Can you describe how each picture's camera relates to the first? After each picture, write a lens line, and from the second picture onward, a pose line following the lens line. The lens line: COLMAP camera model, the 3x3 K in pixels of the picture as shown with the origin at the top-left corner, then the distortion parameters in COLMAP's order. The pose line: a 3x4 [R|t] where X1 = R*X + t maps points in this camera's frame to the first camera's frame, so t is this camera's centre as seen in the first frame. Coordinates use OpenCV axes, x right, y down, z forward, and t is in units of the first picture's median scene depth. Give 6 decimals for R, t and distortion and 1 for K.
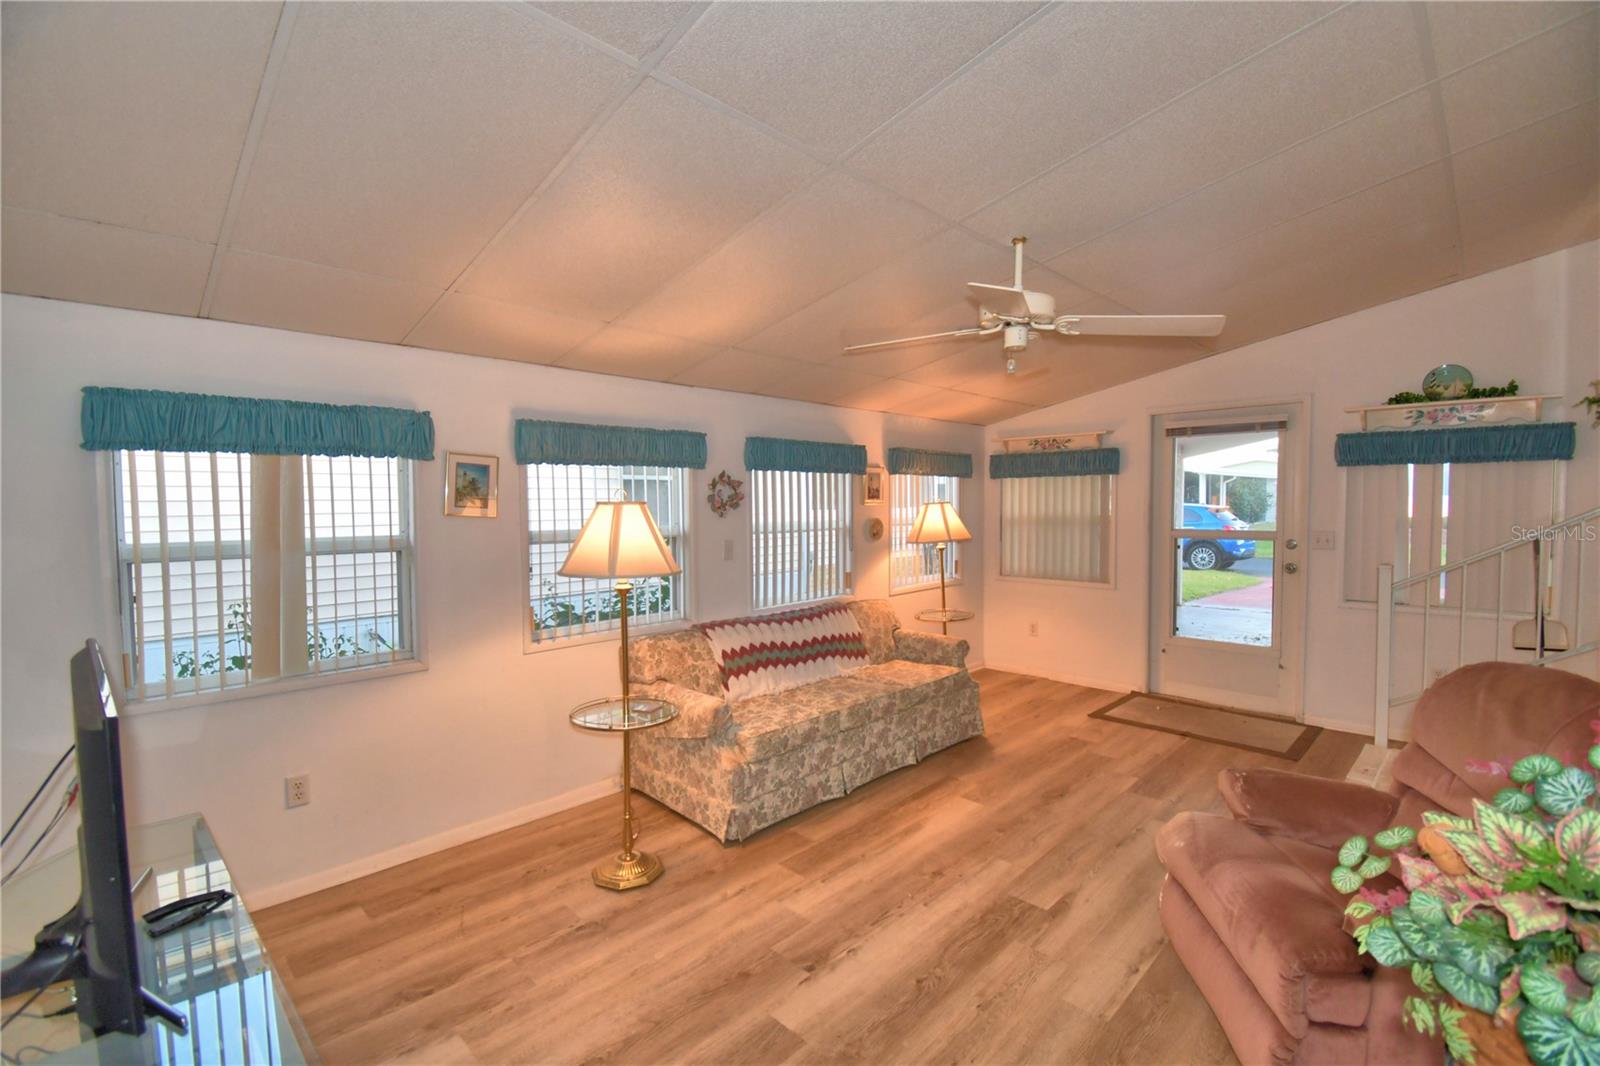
lens RADIAL K [[699.4, 0, 793.9], [0, 699.4, 533.8], [0, 0, 1]] dist [0.021910, -0.027281]
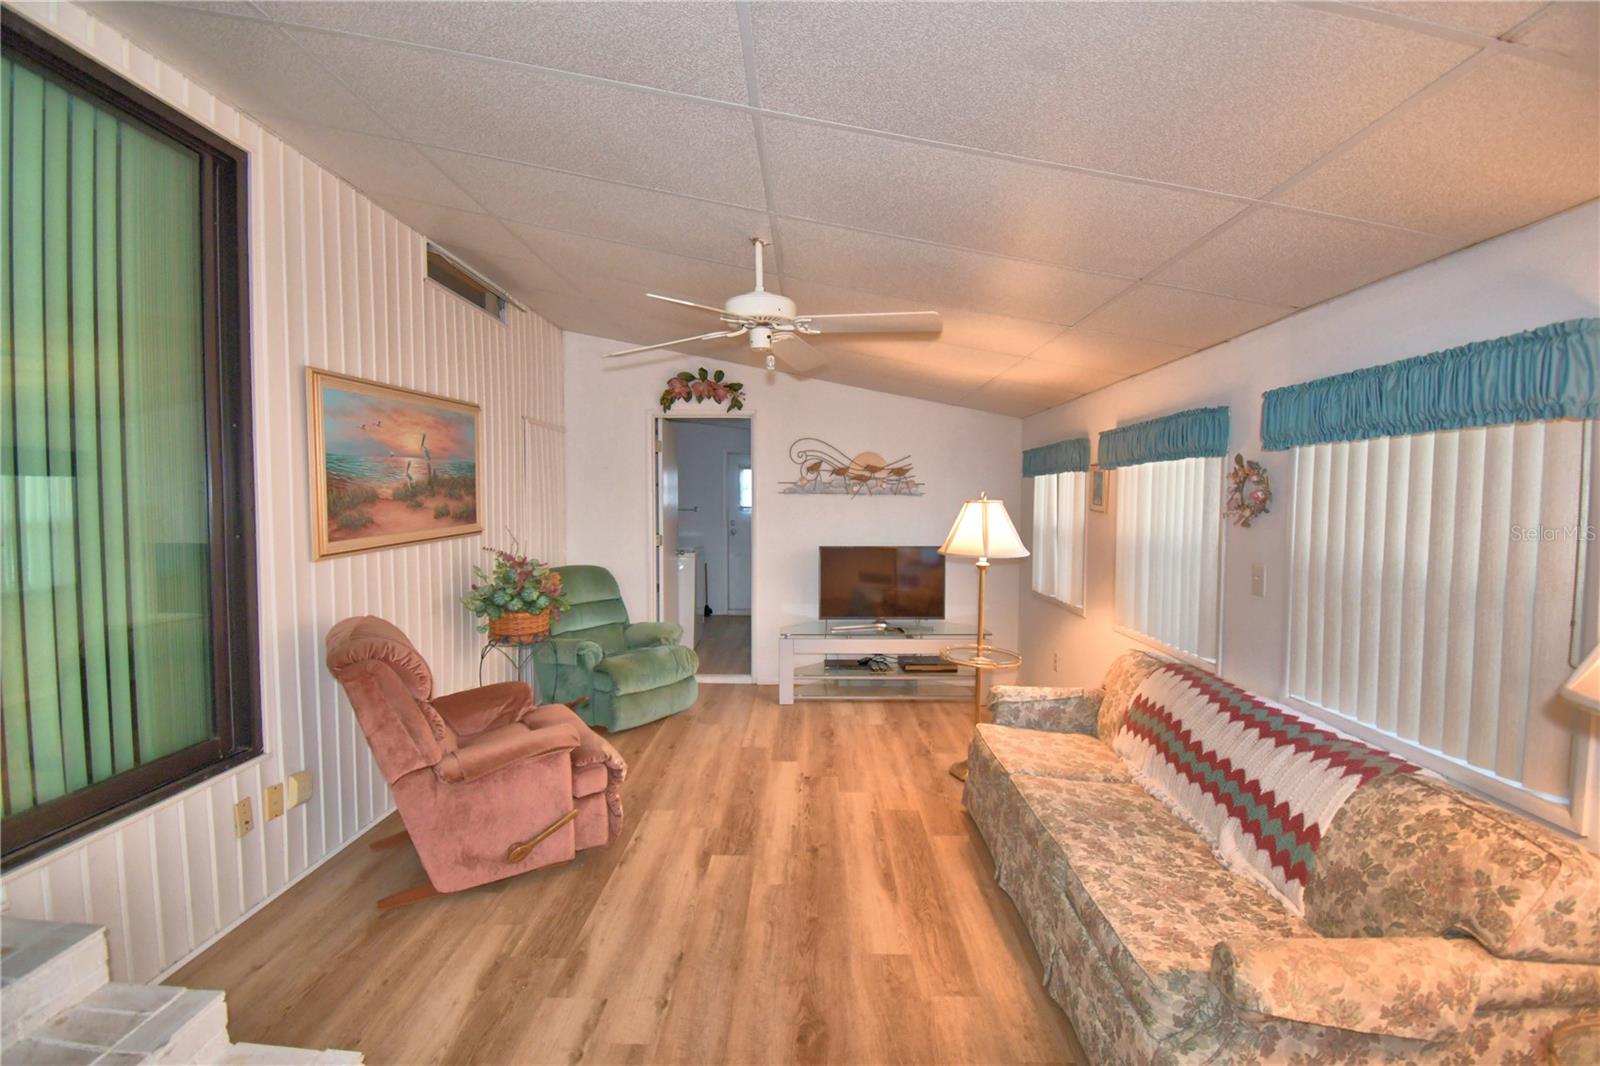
lens RADIAL K [[699.4, 0, 793.9], [0, 699.4, 533.8], [0, 0, 1]] dist [0.021910, -0.027281]
pose [[-0.727026, 0.040800, -0.685397, 0.920237], [-0.027221, 0.995735, 0.088148, -0.088274], [0.686071, 0.082743, -0.722814, 1.677949]]
